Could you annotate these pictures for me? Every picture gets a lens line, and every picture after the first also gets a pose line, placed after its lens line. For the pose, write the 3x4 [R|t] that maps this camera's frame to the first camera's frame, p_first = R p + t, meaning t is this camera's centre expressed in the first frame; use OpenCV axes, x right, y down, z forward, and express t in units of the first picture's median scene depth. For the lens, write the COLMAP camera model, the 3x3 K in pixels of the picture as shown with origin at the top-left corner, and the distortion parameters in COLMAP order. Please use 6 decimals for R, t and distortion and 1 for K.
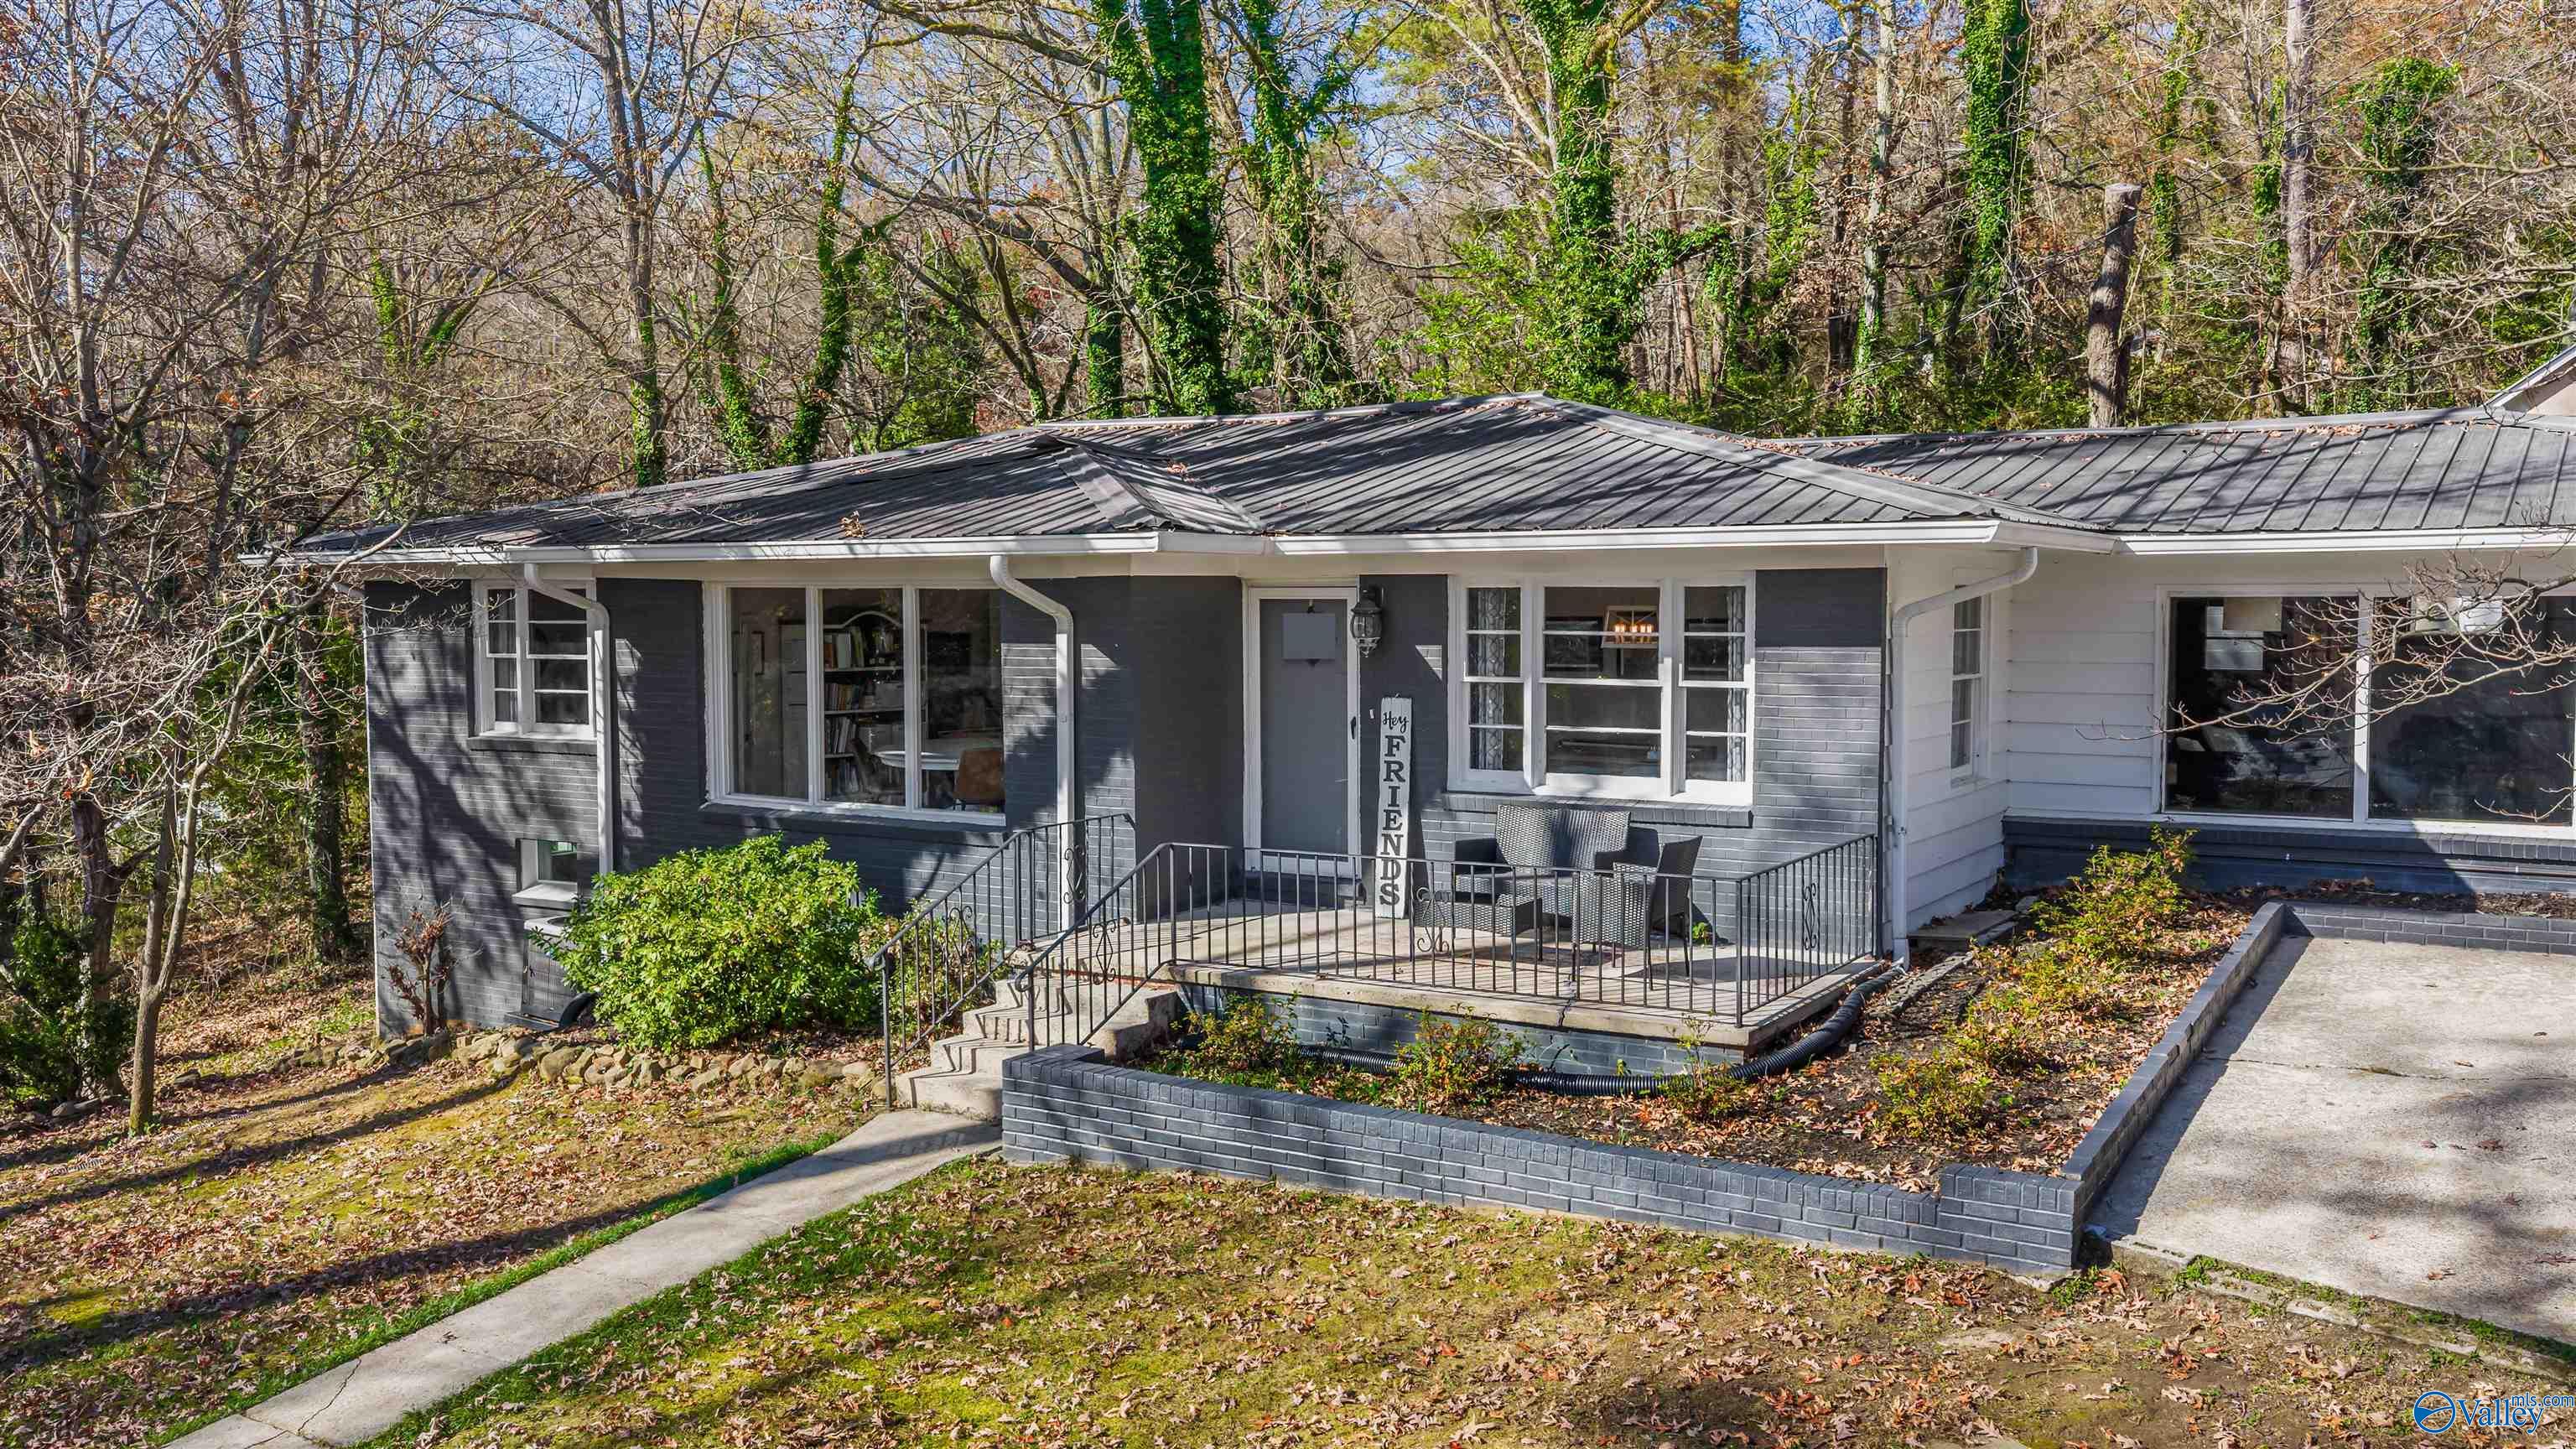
lens RADIAL K [[1984.0, 0, 1307.1], [0, 1984.0, 765.2], [0, 0, 1]] dist [0.010631, -0.010713]
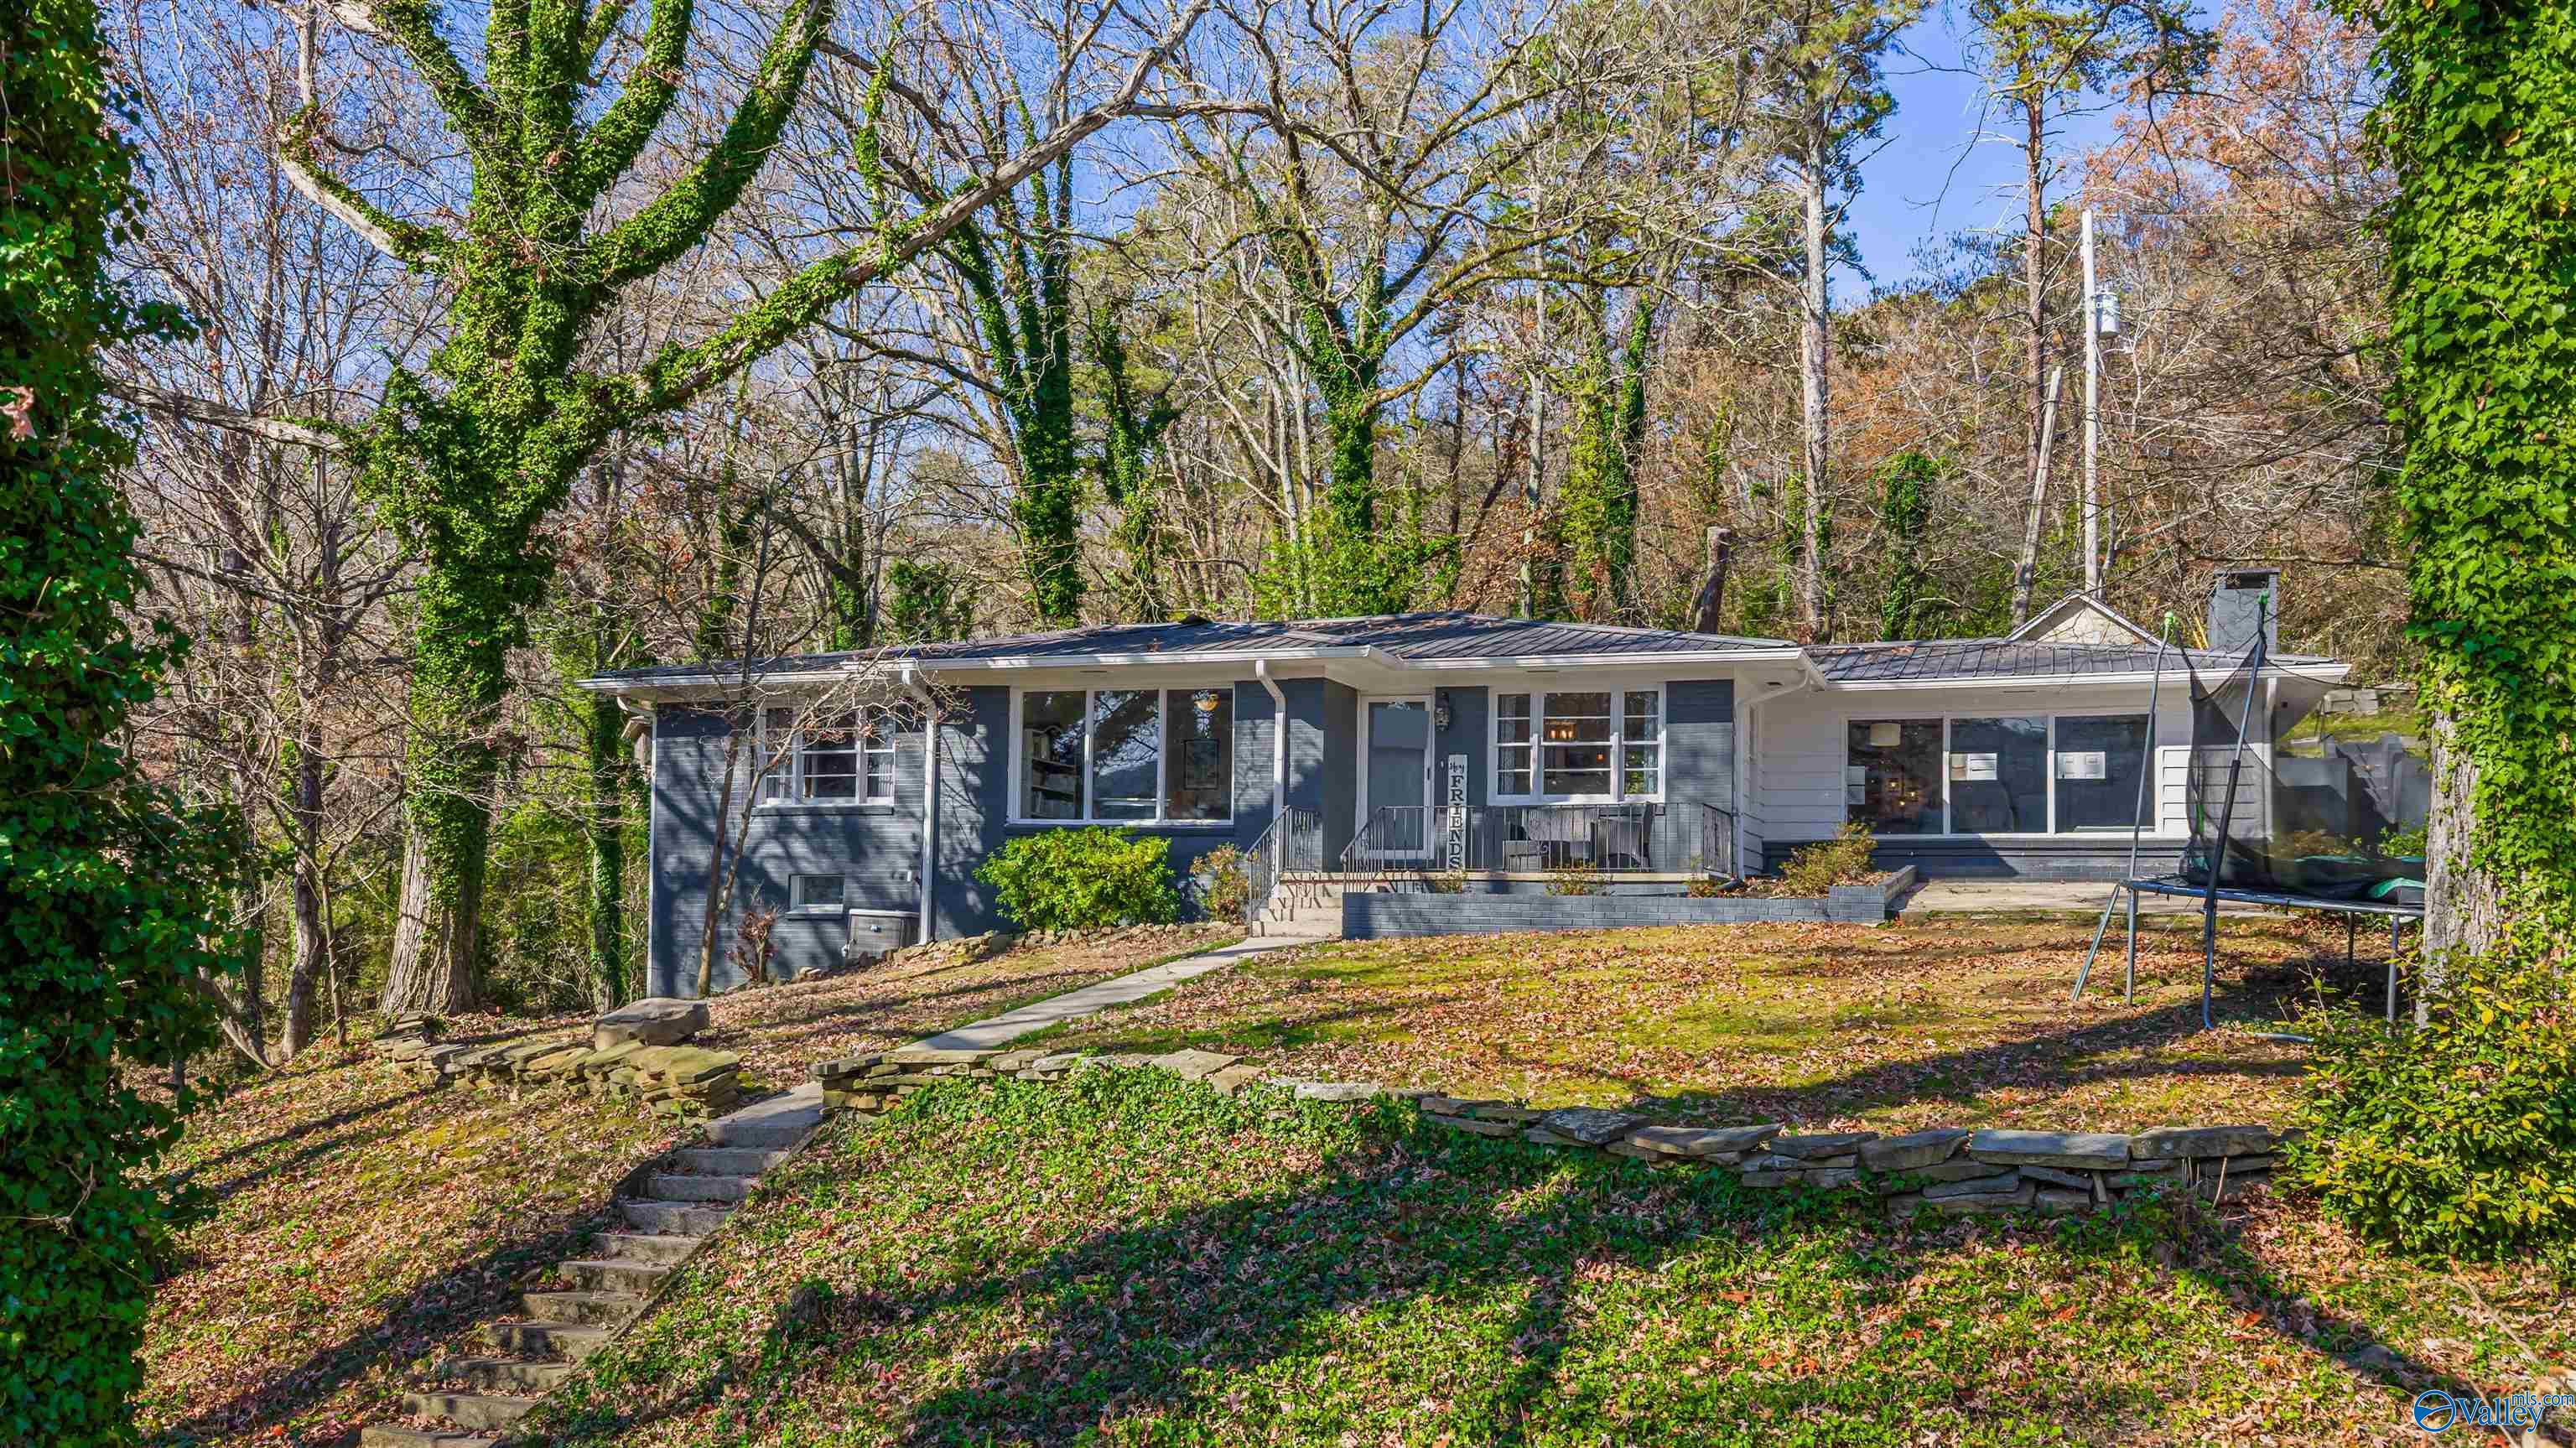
lens RADIAL K [[2115.7, 0, 1292.5], [0, 2115.7, 725.6], [0, 0, 1]] dist [0.023691, -0.037994]
pose [[0.973177, 0.040084, 0.226540, -0.538867], [0.002087, 0.983125, -0.182921, 0.291699], [-0.230050, 0.178487, 0.956671, -0.806497]]
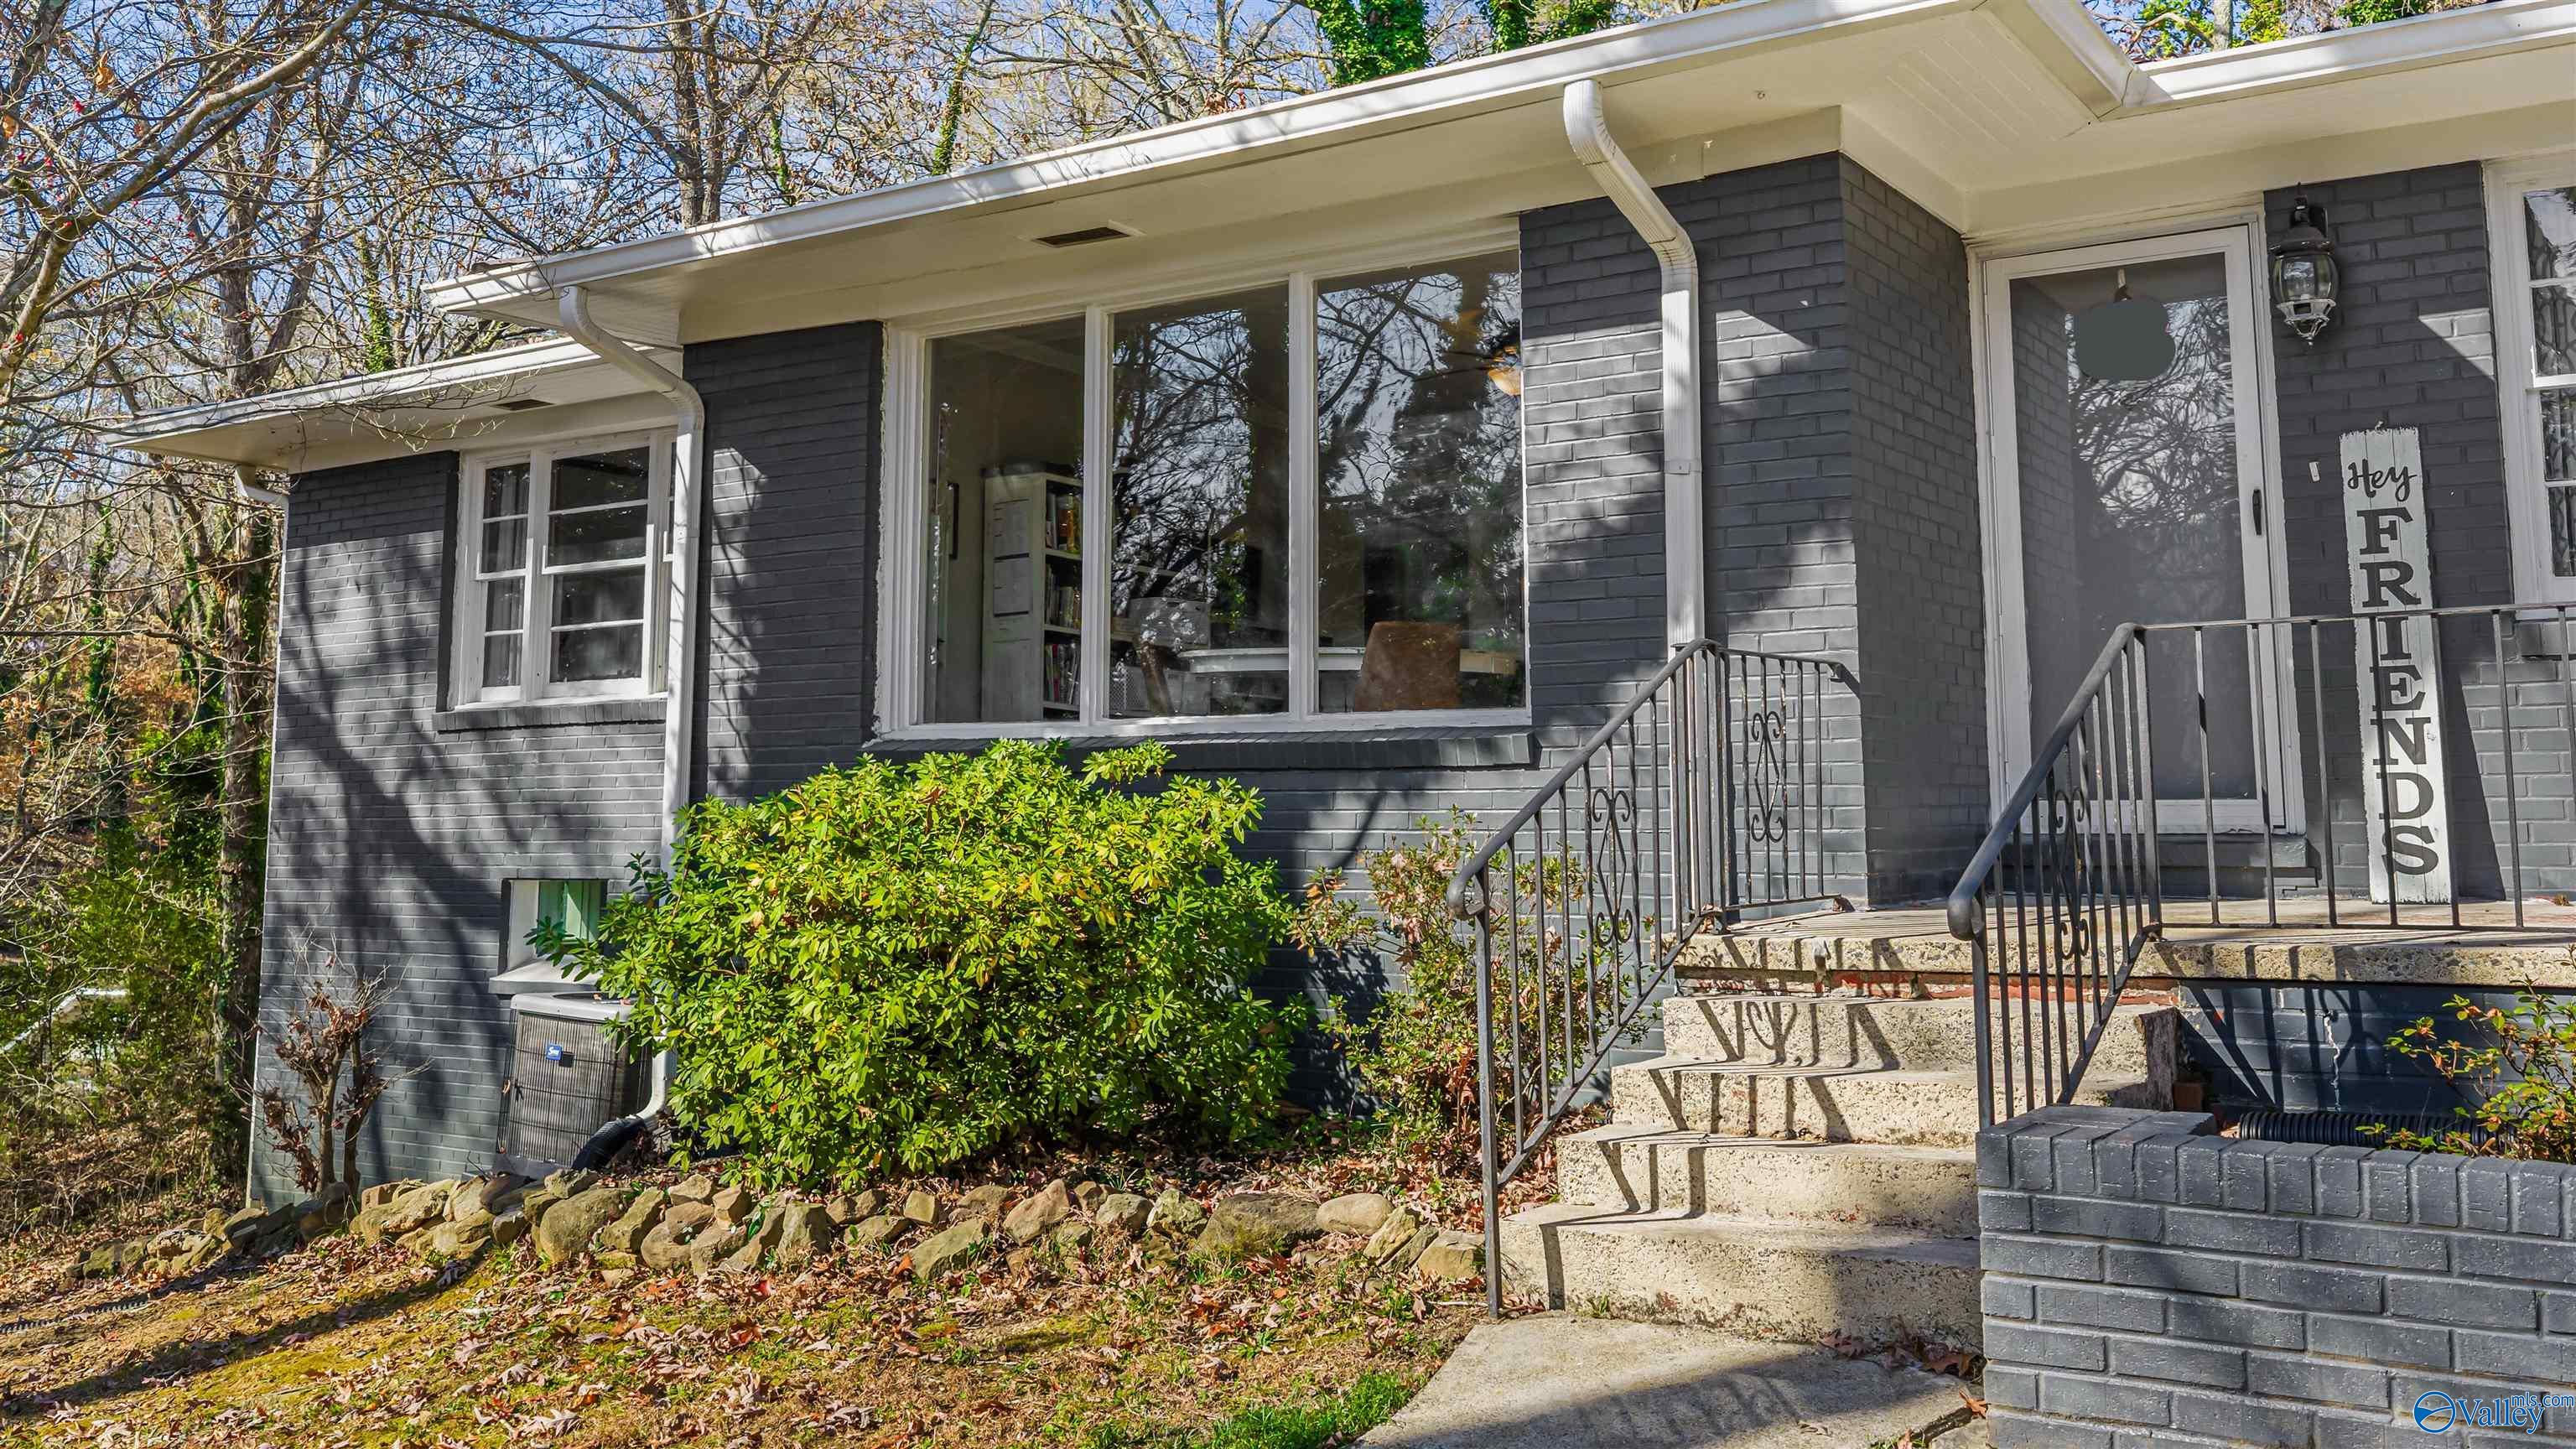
lens RADIAL K [[2115.8, 0, 1324.1], [0, 2115.8, 607.7], [0, 0, 1]] dist [0.023691, -0.037994]
pose [[0.999936, -0.003829, -0.010643, -0.203506], [0.001872, 0.984010, -0.178104, 0.098274], [0.011154, 0.178073, 0.983954, 0.507731]]
